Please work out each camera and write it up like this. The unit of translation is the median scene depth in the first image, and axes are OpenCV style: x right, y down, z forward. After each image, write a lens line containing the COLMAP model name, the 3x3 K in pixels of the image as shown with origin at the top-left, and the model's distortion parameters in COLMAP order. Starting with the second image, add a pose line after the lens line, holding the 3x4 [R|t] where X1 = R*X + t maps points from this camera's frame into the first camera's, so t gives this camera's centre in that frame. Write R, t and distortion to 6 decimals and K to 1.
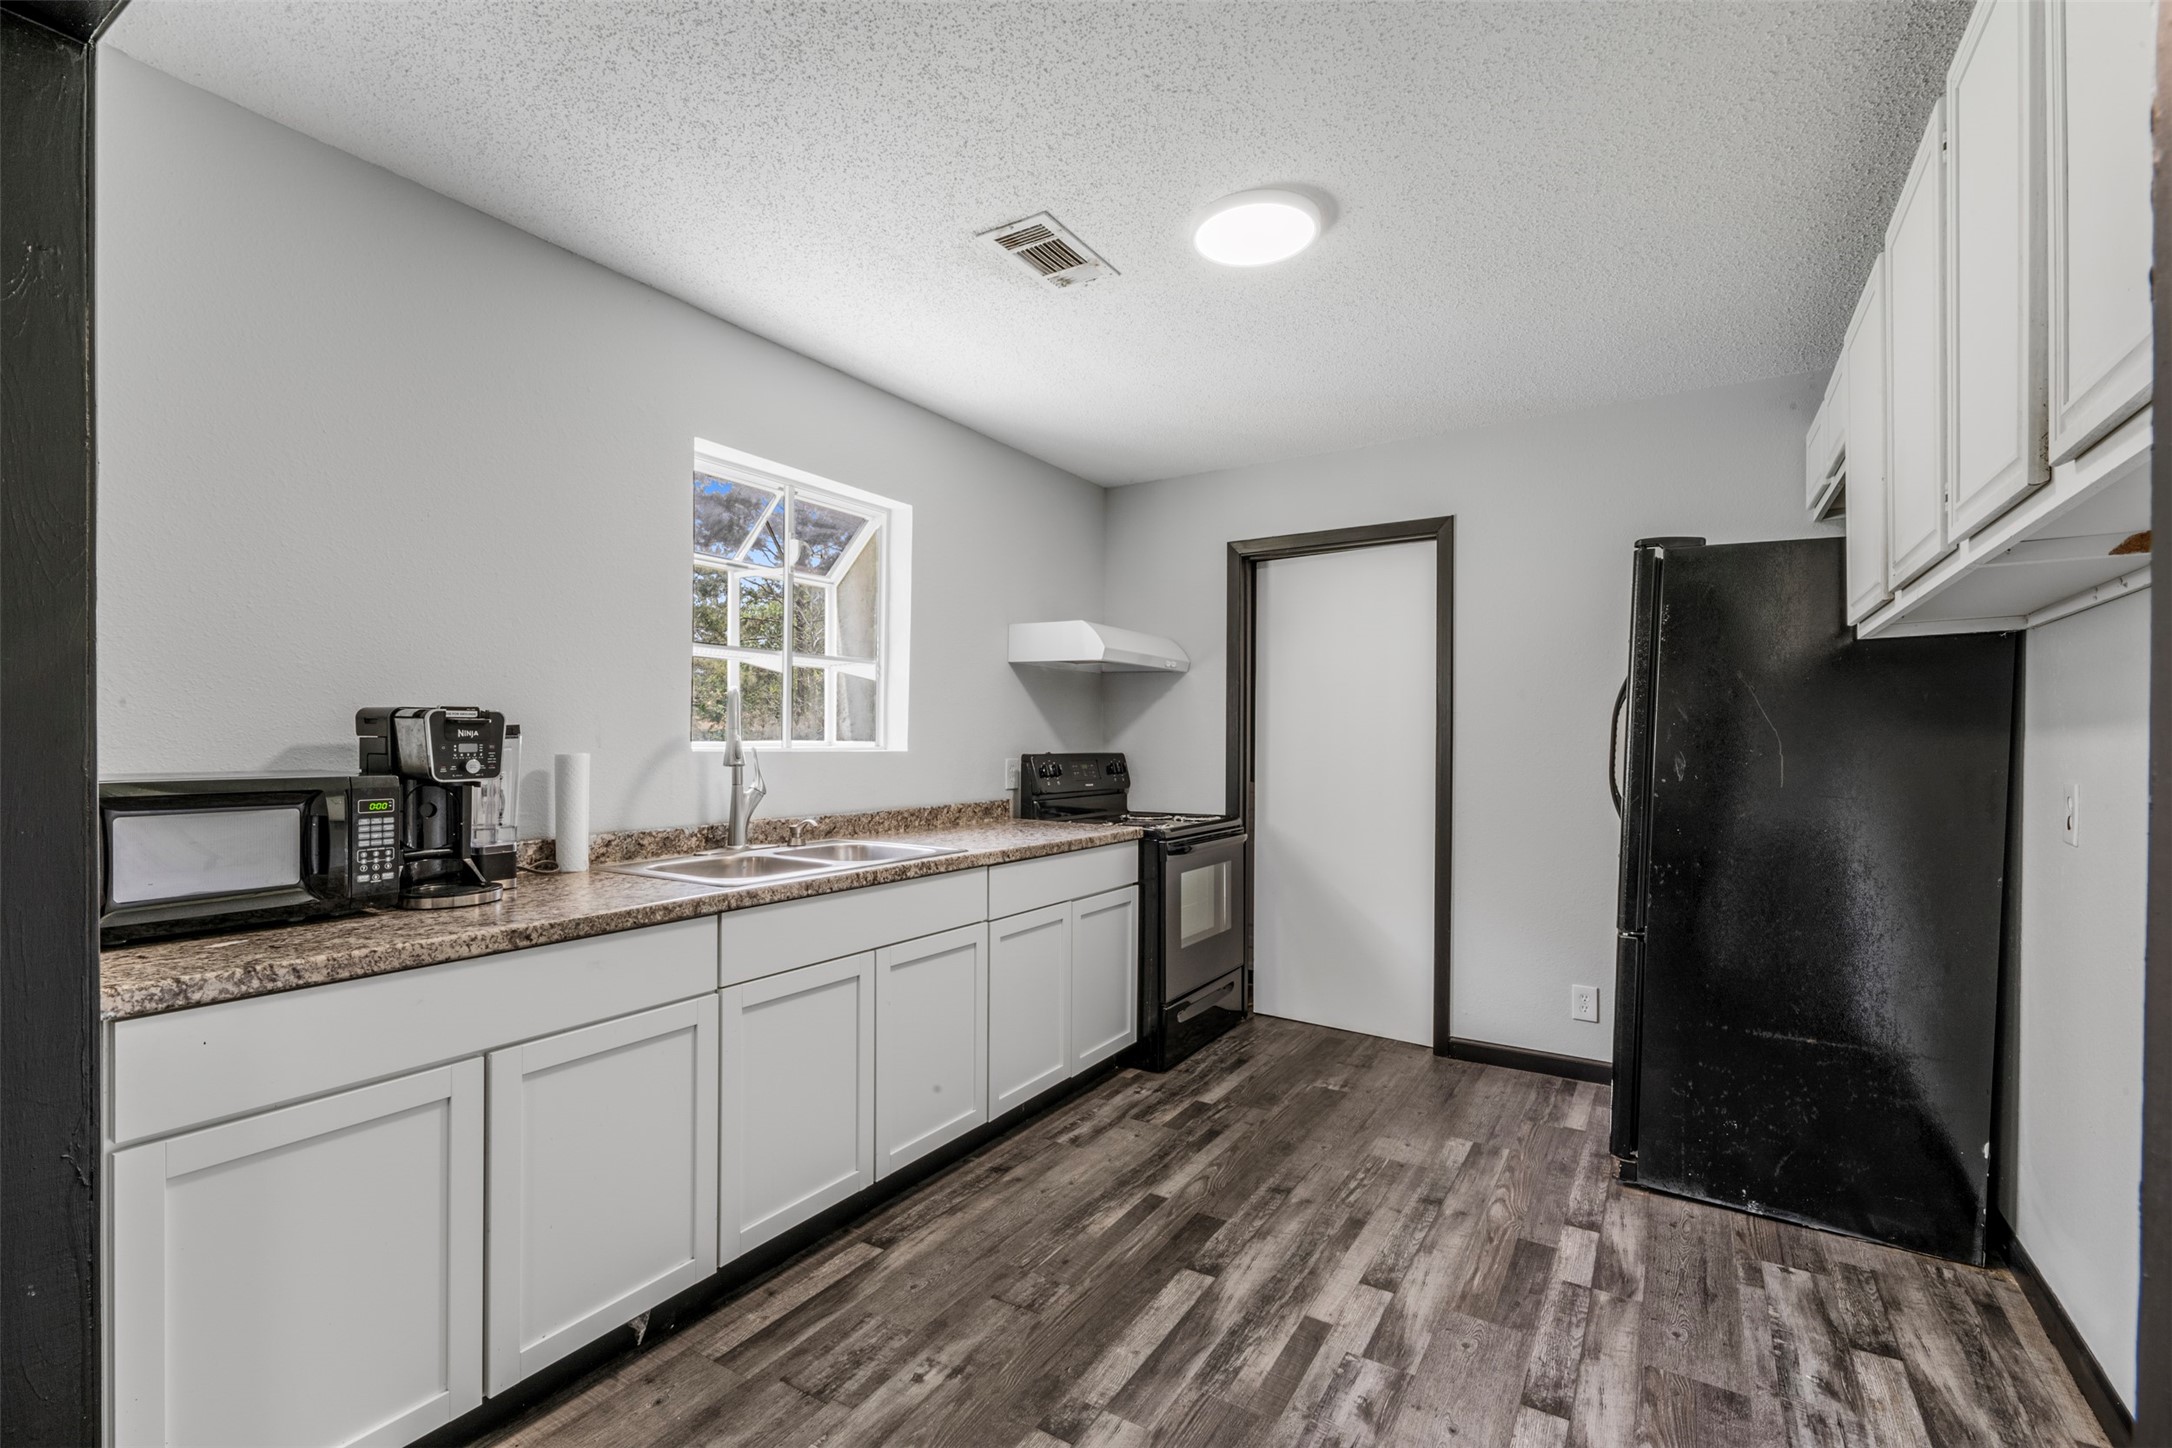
lens RADIAL K [[957.8, 0, 1066.9], [0, 957.8, 734.3], [0, 0, 1]] dist [0.002410, -0.000796]
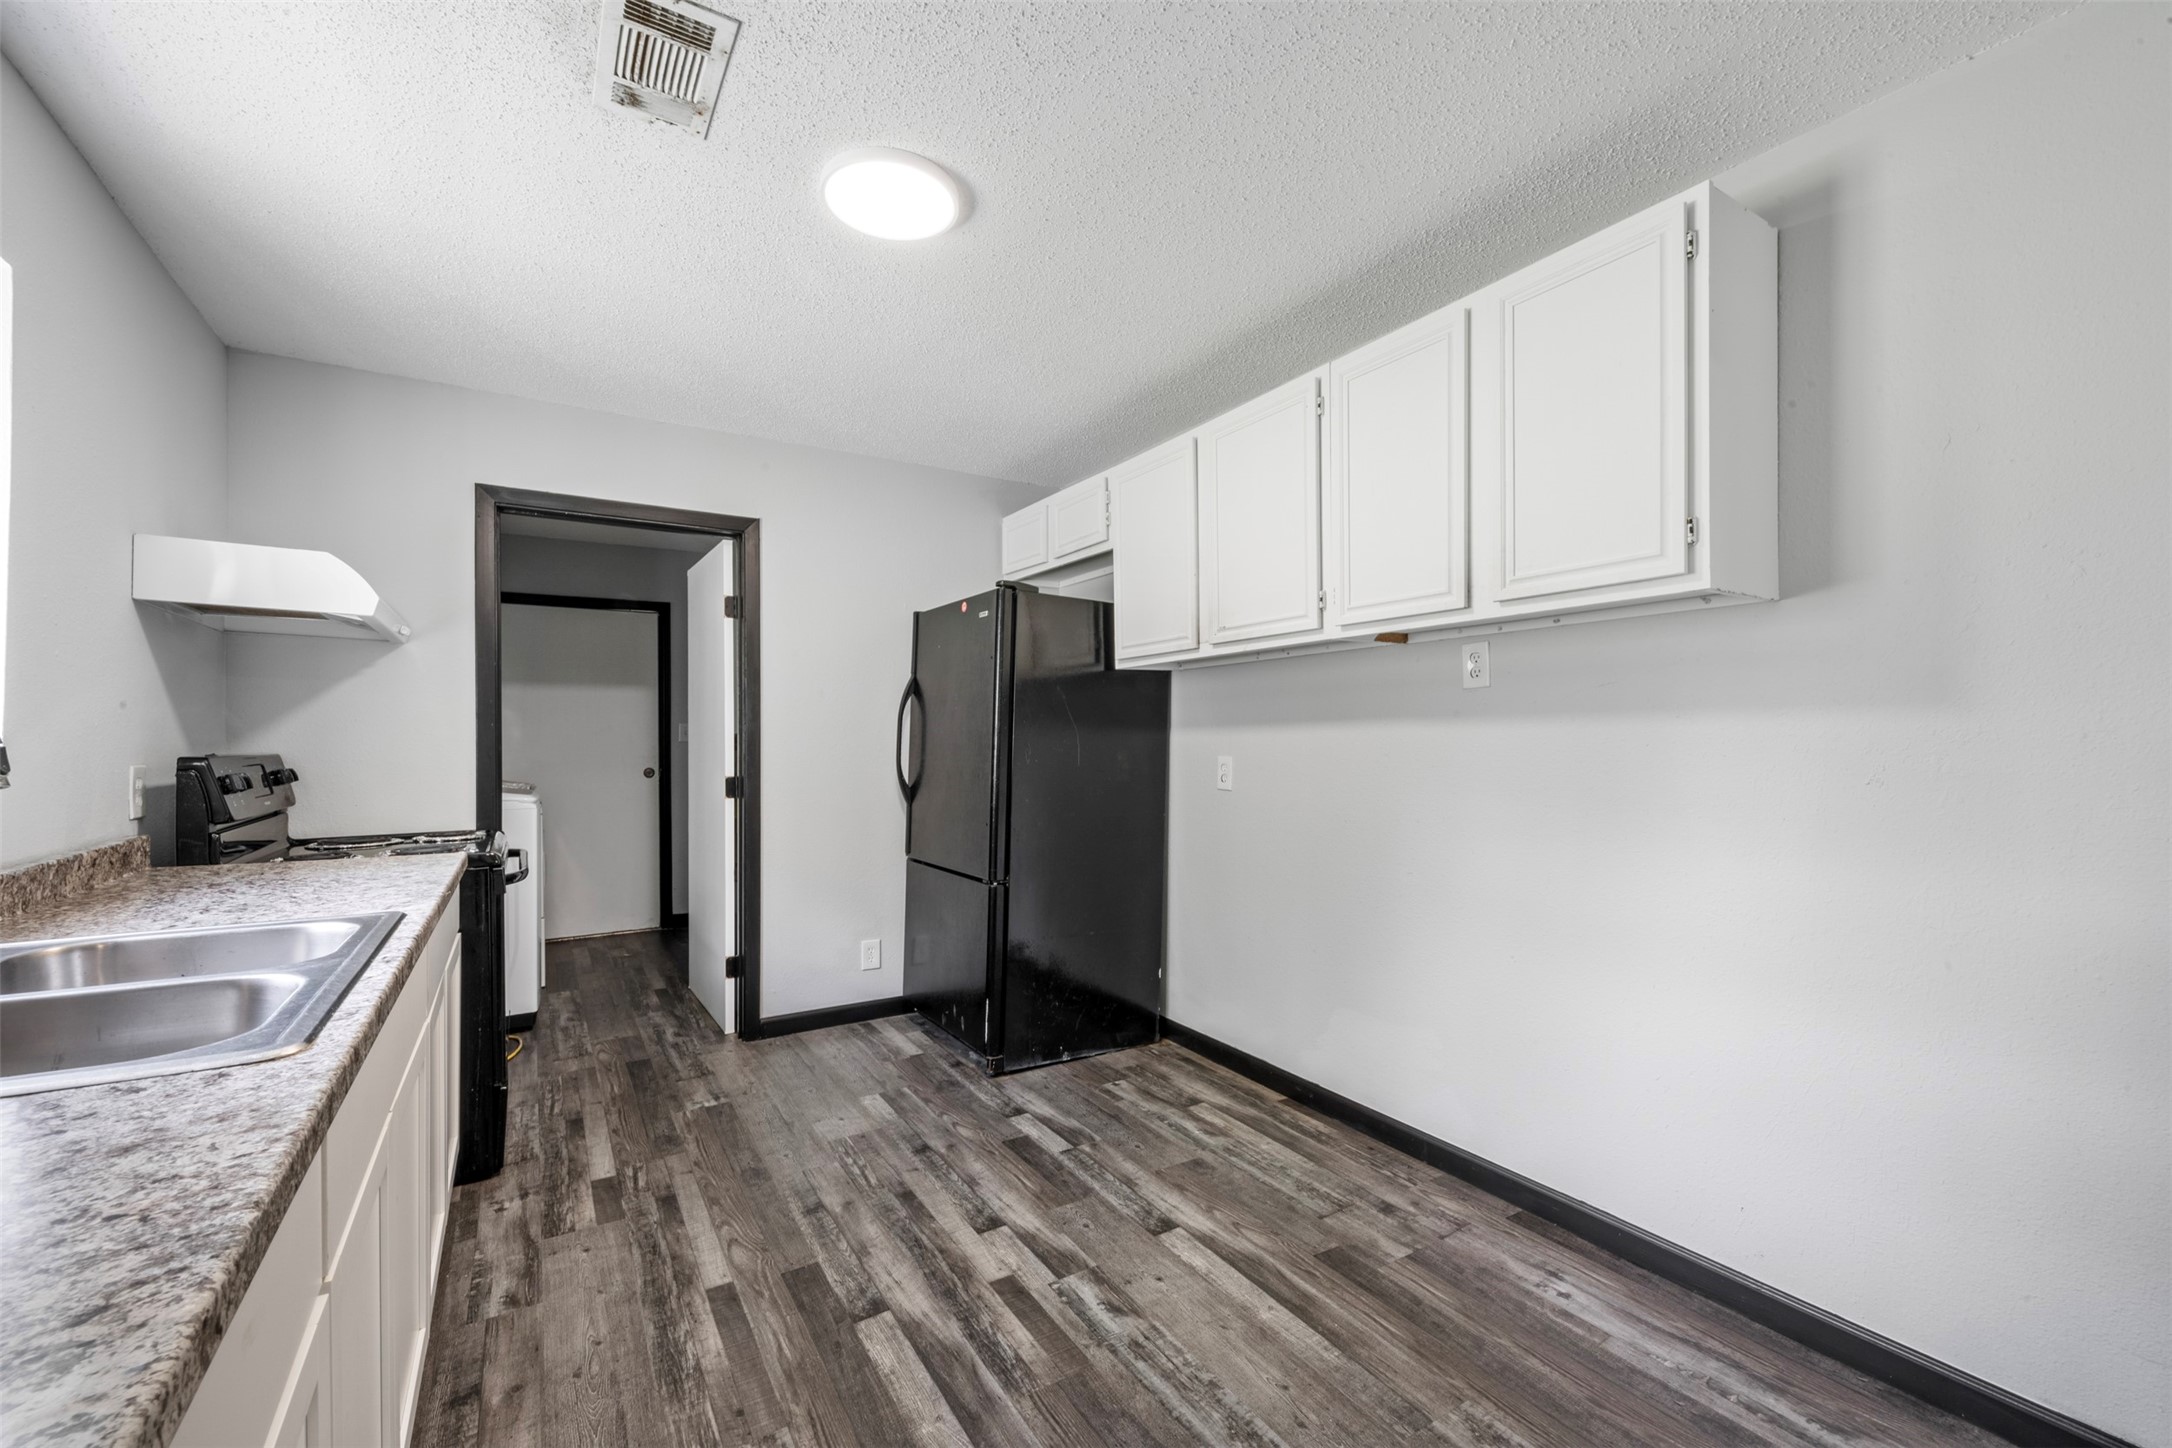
lens RADIAL K [[879.8, 0, 1078.5], [0, 879.8, 739.1], [0, 0, 1]] dist [0.007077, -0.000632]
pose [[0.430253, -0.003444, 0.902702, -0.525191], [-0.002288, 0.999985, 0.004906, 0.008950], [-0.902705, -0.004176, 0.430239, 0.459355]]
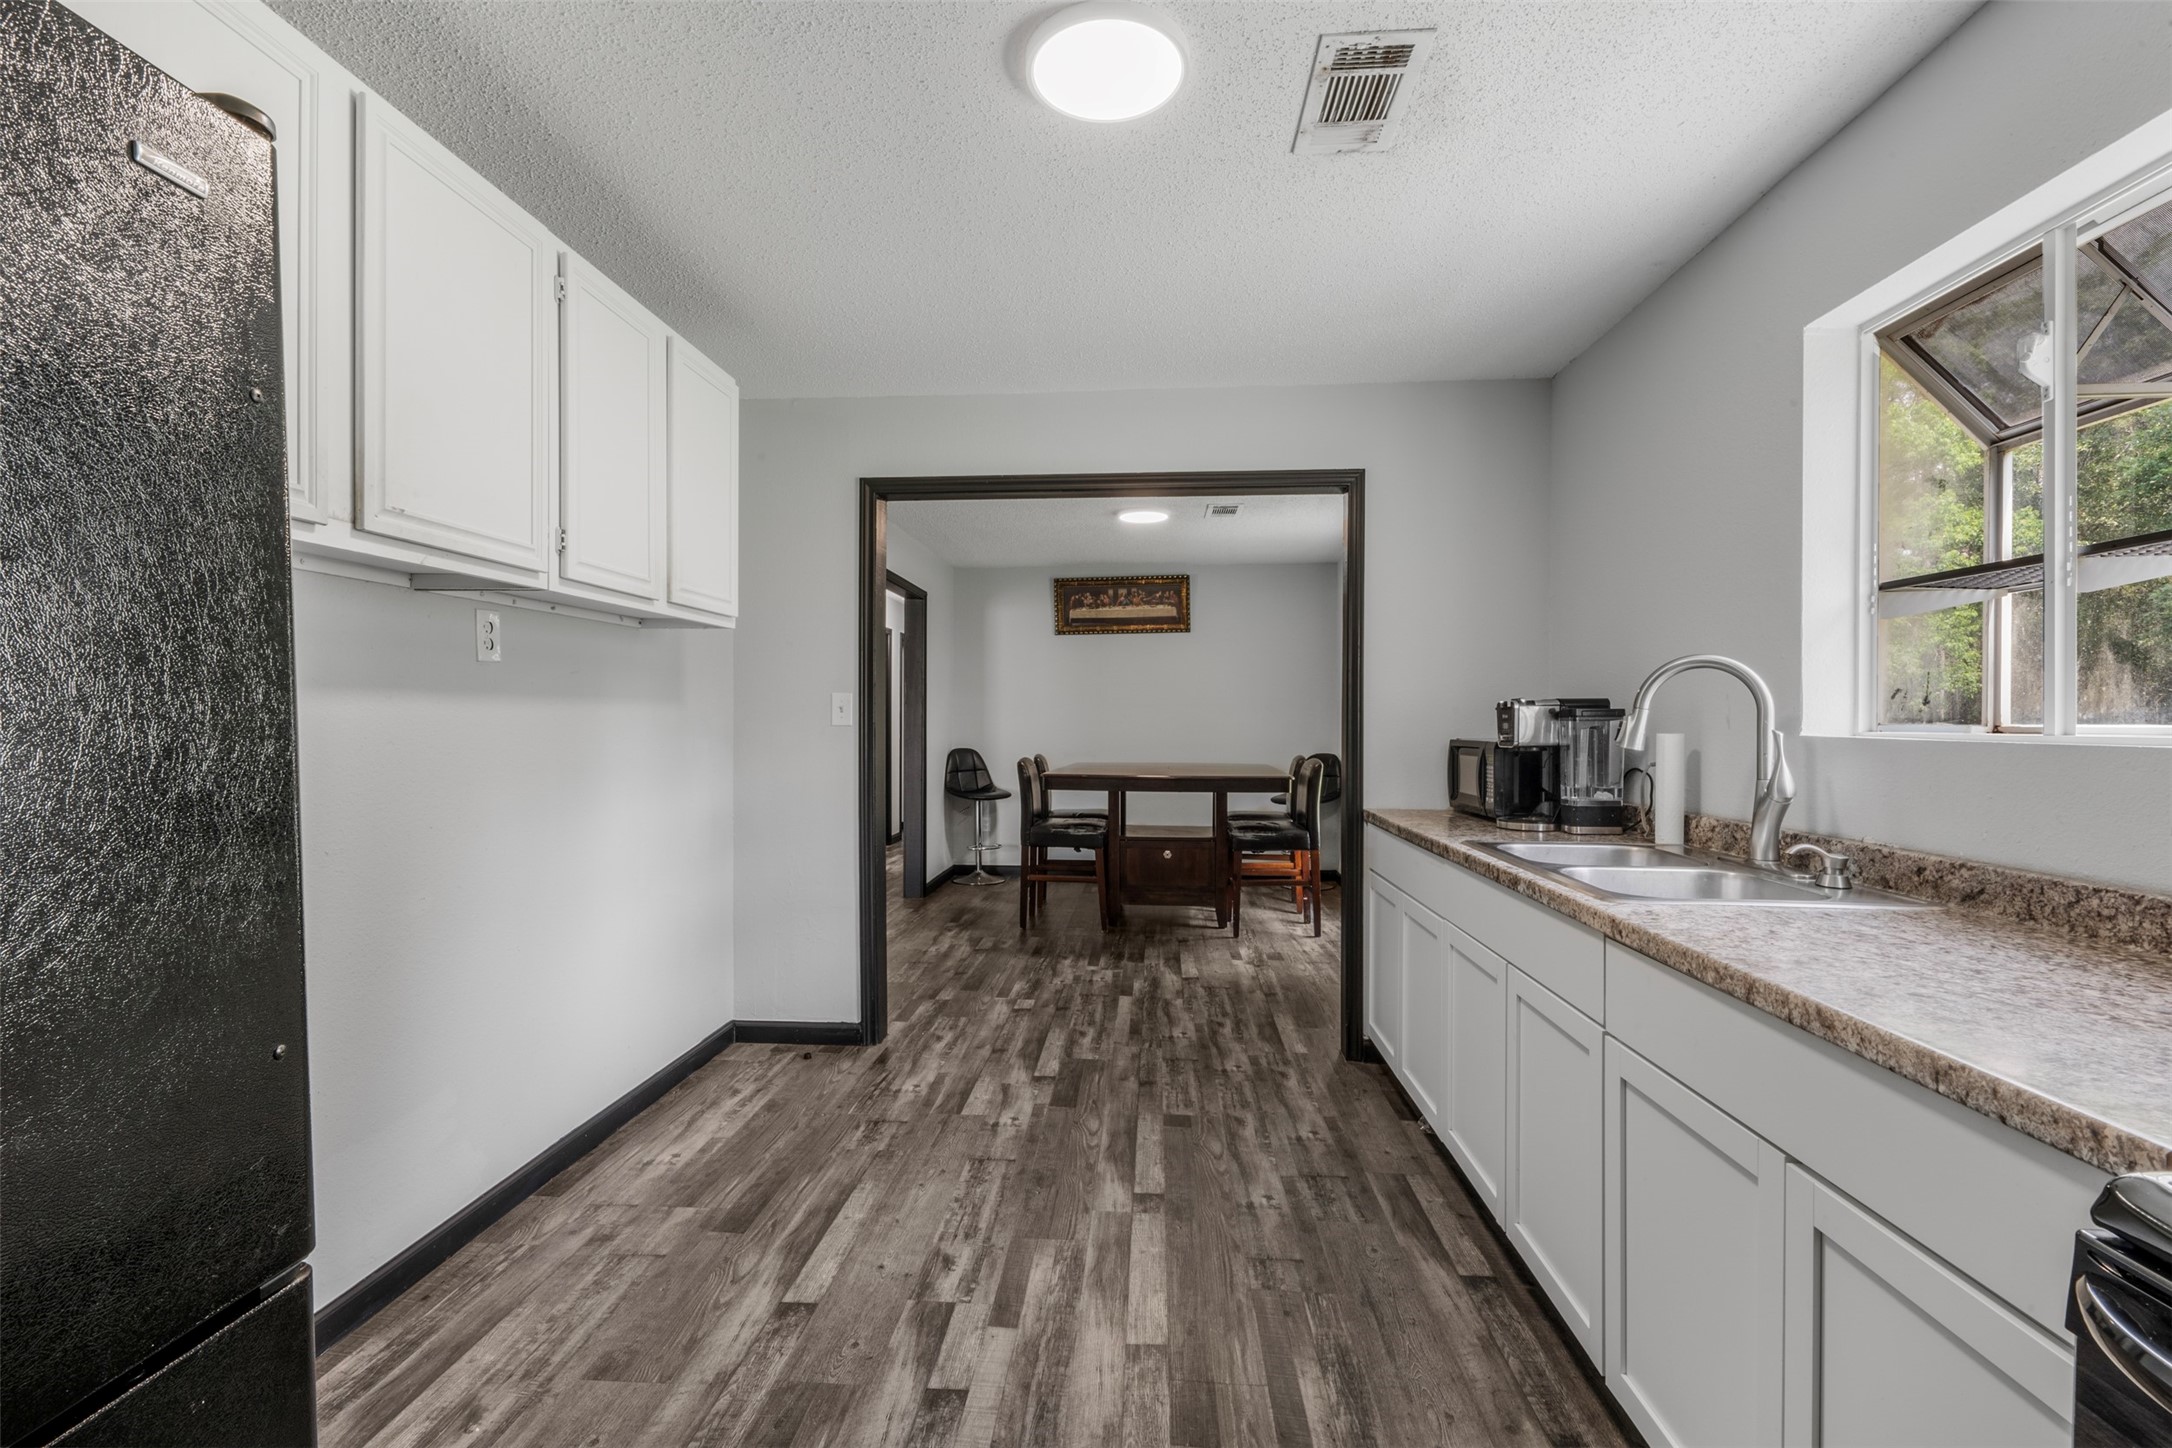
lens RADIAL K [[957.8, 0, 1072.7], [0, 957.8, 719.4], [0, 0, 1]] dist [0.002410, -0.000796]
pose [[-0.884605, -0.007646, -0.466278, 0.588050], [-0.005302, 0.999966, -0.006338, 0.015834], [0.466311, -0.003134, -0.884615, 1.699333]]
